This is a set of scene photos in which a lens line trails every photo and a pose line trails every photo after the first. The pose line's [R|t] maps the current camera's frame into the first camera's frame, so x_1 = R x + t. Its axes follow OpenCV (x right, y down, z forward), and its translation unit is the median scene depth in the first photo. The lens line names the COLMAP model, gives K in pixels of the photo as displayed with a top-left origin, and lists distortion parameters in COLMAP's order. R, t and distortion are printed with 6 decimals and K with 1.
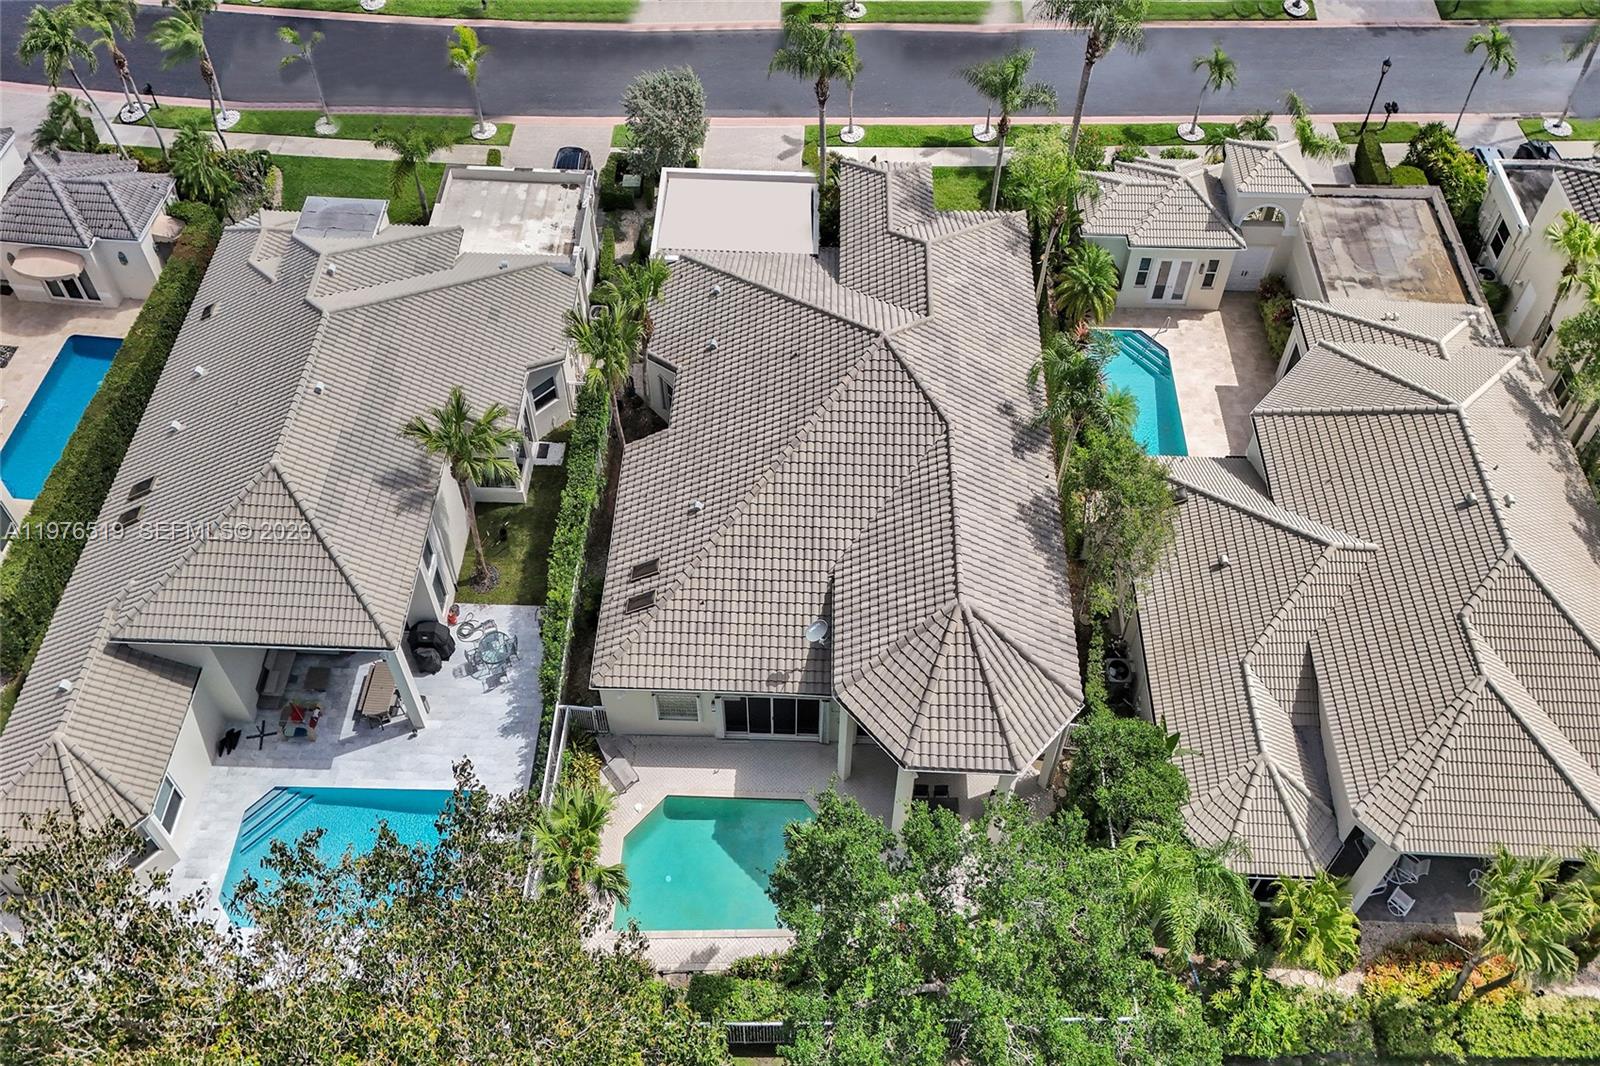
lens RADIAL K [[1283.3, 0, 800.0], [0, 1283.3, 533.0], [0, 0, 1]] dist [0.108063, -0.127532]
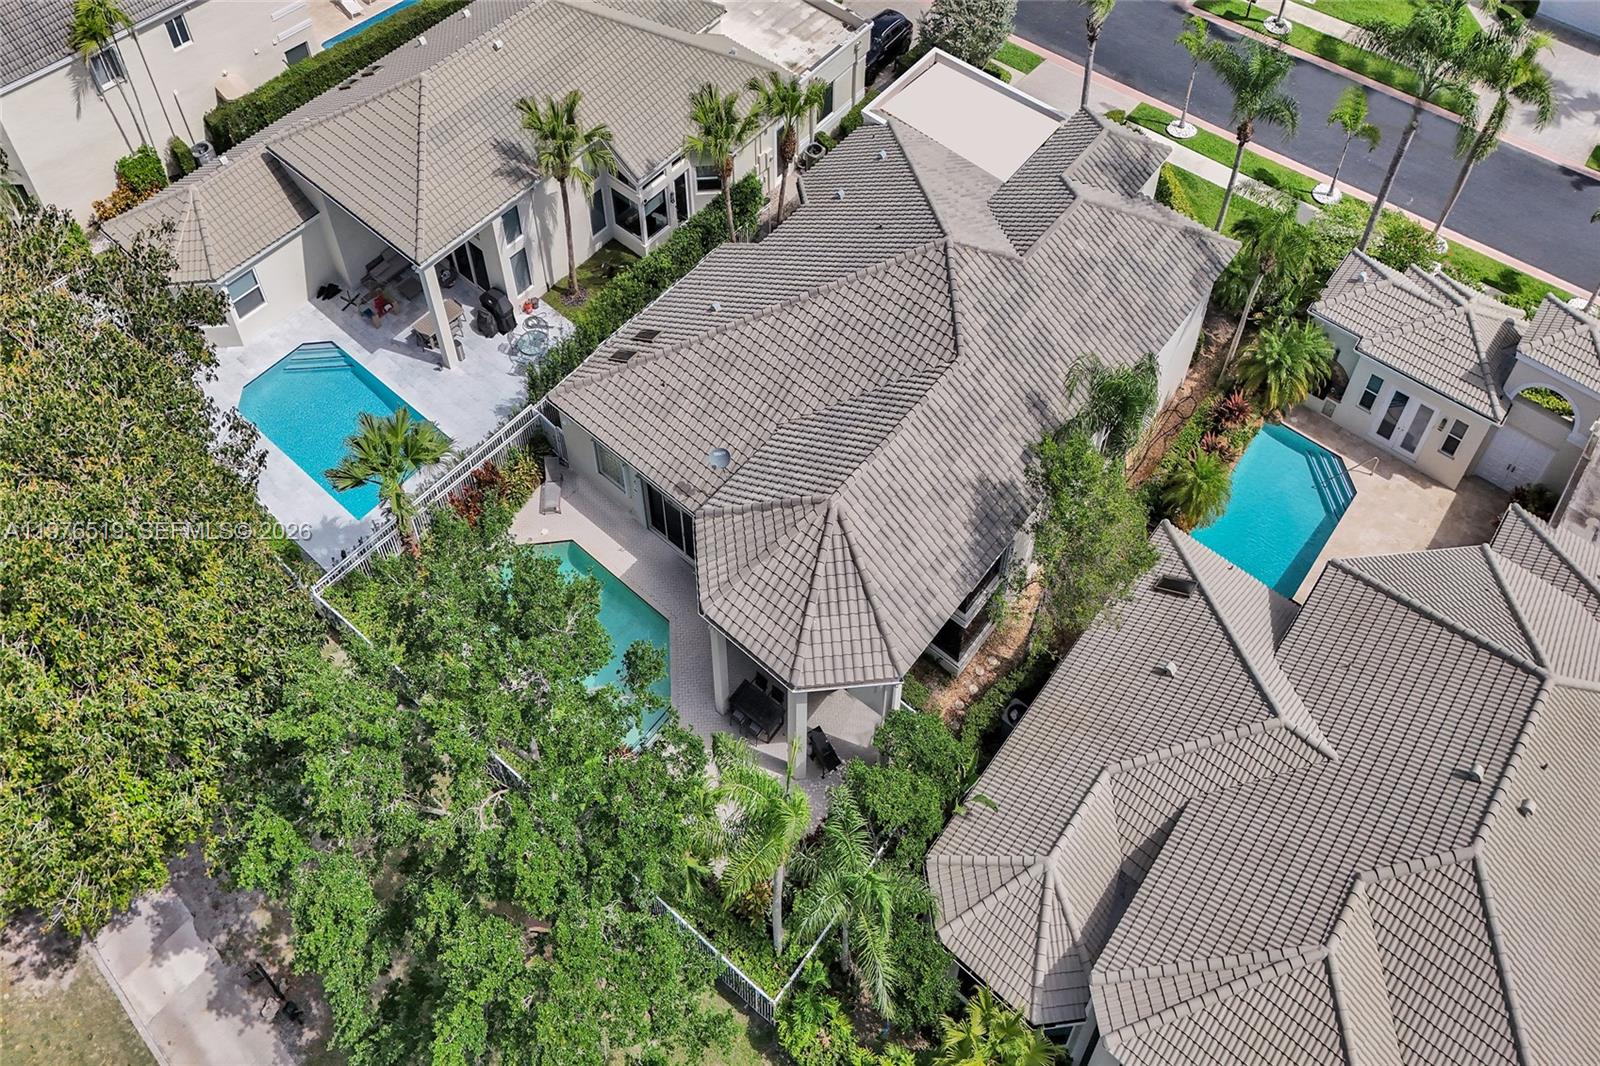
lens RADIAL K [[1220.5, 0, 800.0], [0, 1220.5, 533.0], [0, 0, 1]] dist [0.099842, -0.101210]
pose [[0.738442, 0.524170, -0.424204, 0.437457], [-0.541635, 0.835794, 0.089891, 0.005316], [0.401665, 0.163385, 0.901094, 0.153522]]
